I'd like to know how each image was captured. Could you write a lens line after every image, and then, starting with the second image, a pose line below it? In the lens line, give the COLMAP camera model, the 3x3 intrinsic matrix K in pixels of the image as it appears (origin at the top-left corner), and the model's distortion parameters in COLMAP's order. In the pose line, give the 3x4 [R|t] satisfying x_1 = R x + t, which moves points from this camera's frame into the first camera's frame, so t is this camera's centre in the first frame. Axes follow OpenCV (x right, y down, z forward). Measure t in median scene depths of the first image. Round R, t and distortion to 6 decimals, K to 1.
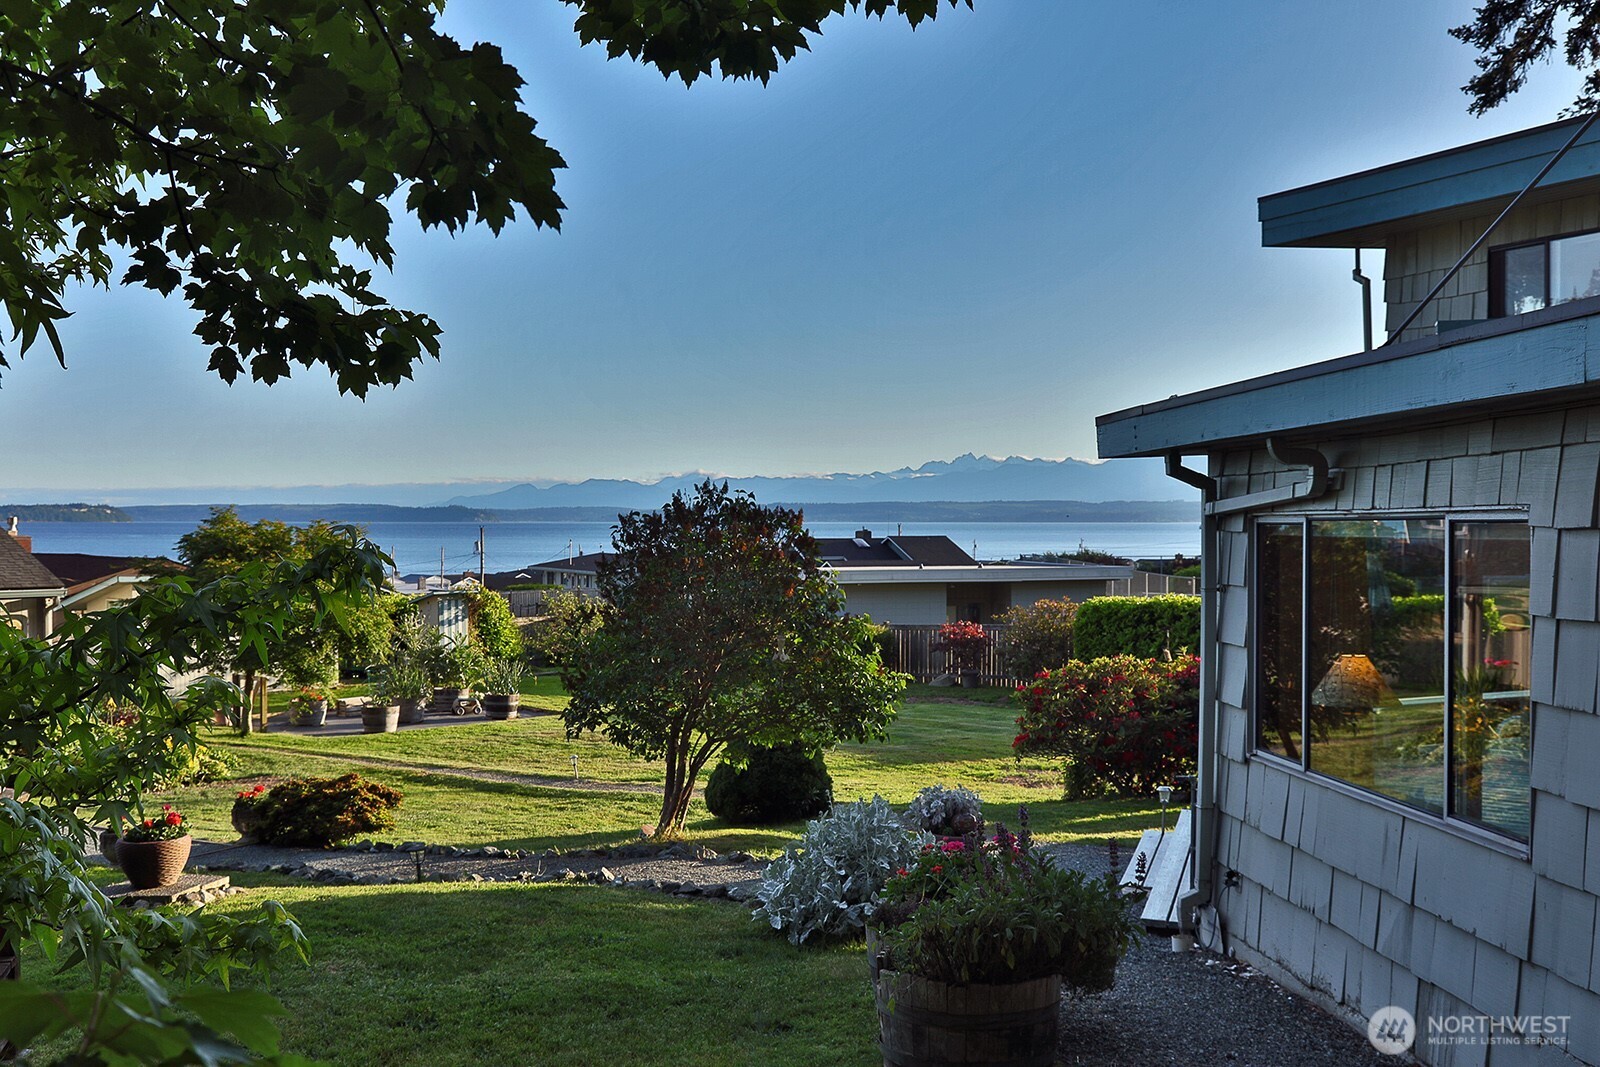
lens RADIAL K [[1499.0, 0, 800.0], [0, 1499.0, 533.5], [0, 0, 1]] dist [-0.007195, -0.011619]
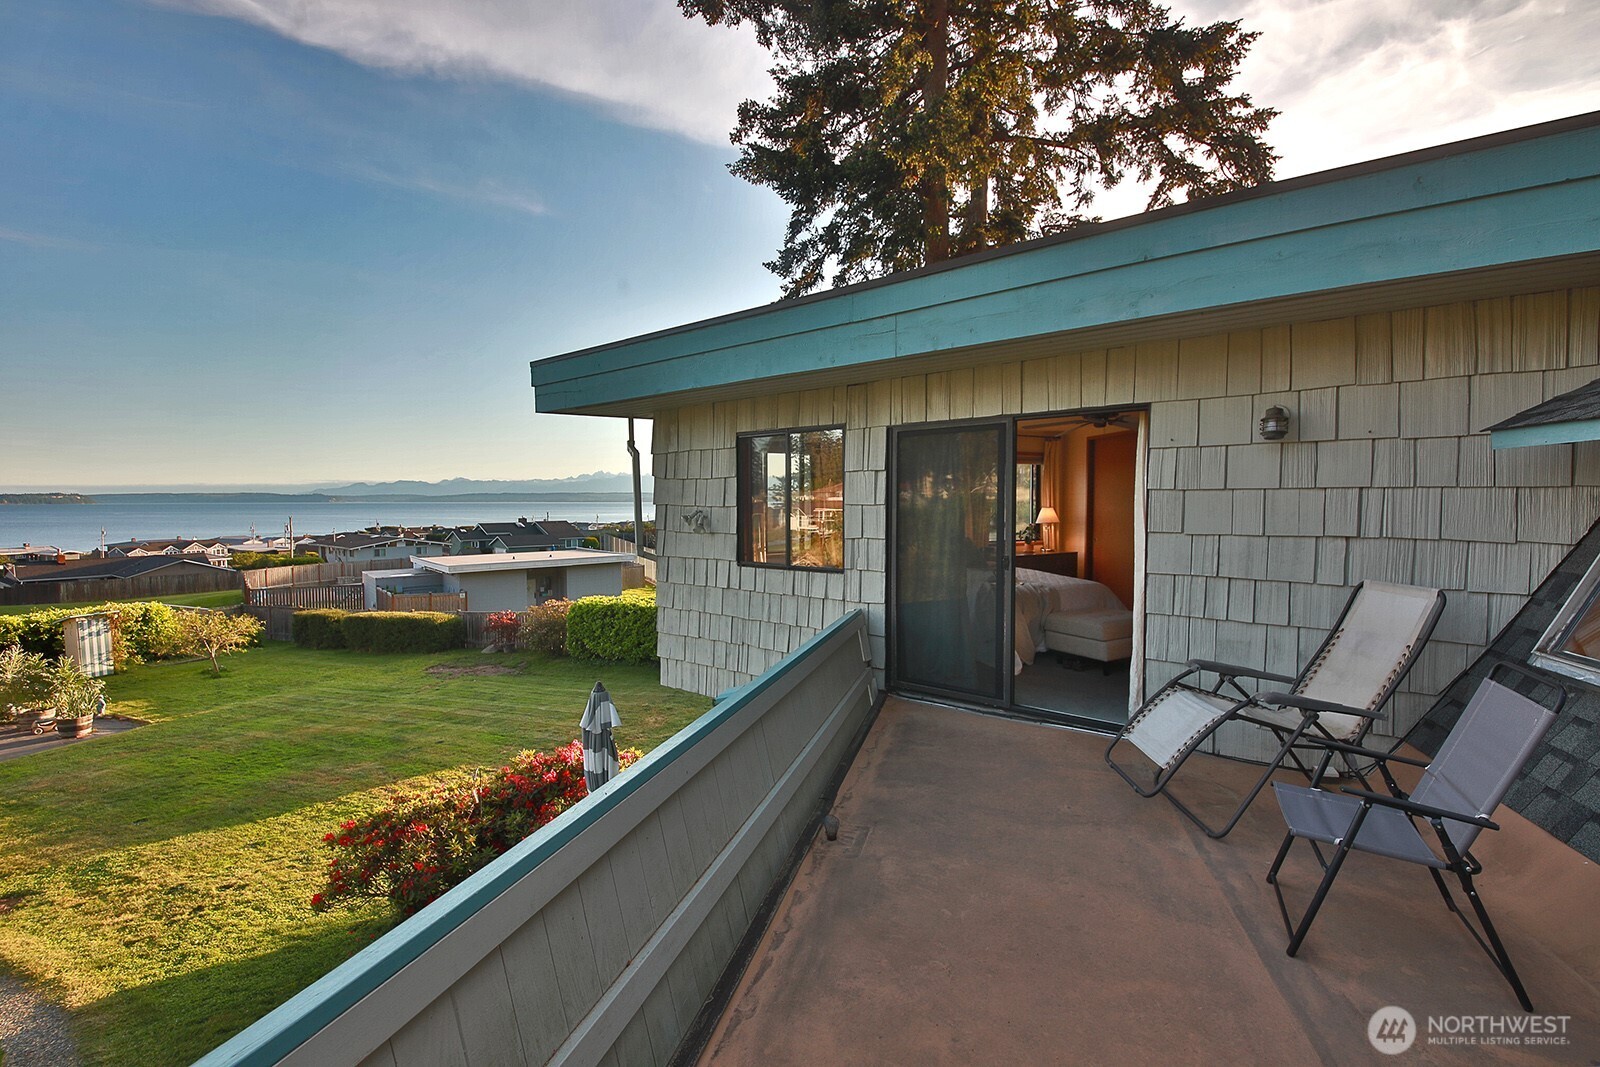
lens RADIAL K [[675.5, 0, 800.0], [0, 675.5, 533.5], [0, 0, 1]] dist [-0.000850, -0.000125]
pose [[0.916528, -0.023177, 0.399299, 0.184529], [0.009923, 0.999330, 0.035229, -0.080880], [-0.399847, -0.028326, 0.916144, 0.335980]]
